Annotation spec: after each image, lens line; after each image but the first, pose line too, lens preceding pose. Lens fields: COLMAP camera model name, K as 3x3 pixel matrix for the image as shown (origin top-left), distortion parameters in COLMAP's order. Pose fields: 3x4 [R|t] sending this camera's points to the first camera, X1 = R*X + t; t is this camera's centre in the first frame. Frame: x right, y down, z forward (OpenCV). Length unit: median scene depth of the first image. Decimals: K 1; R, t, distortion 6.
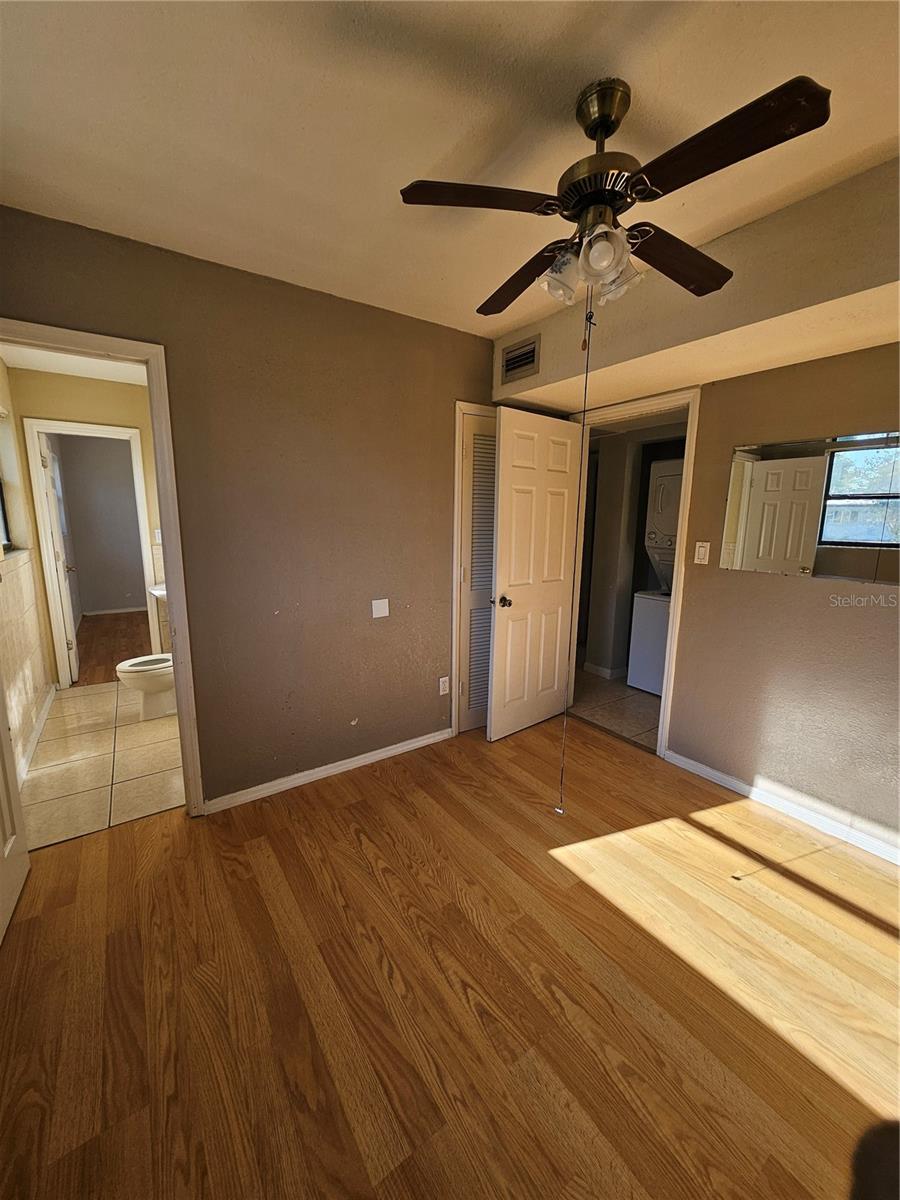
lens RADIAL K [[473.6, 0, 443.1], [0, 473.6, 598.3], [0, 0, 1]] dist [0.009668, -0.000046]
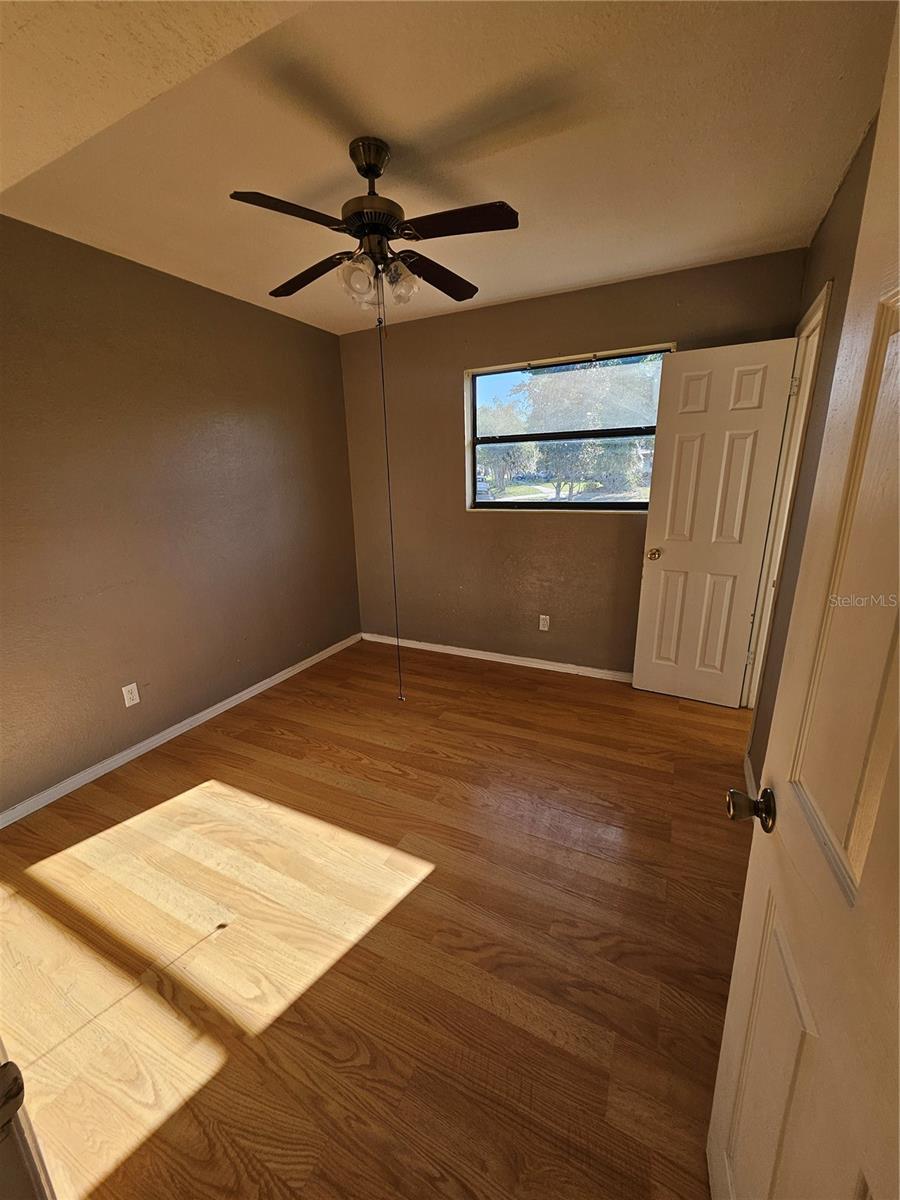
lens RADIAL K [[473.6, 0, 443.1], [0, 473.6, 598.3], [0, 0, 1]] dist [0.009668, -0.000046]
pose [[-0.878830, 0.135786, -0.457405, 0.647099], [-0.065580, 0.915177, 0.397682, -0.318440], [0.472606, 0.379492, -0.795380, 1.807941]]
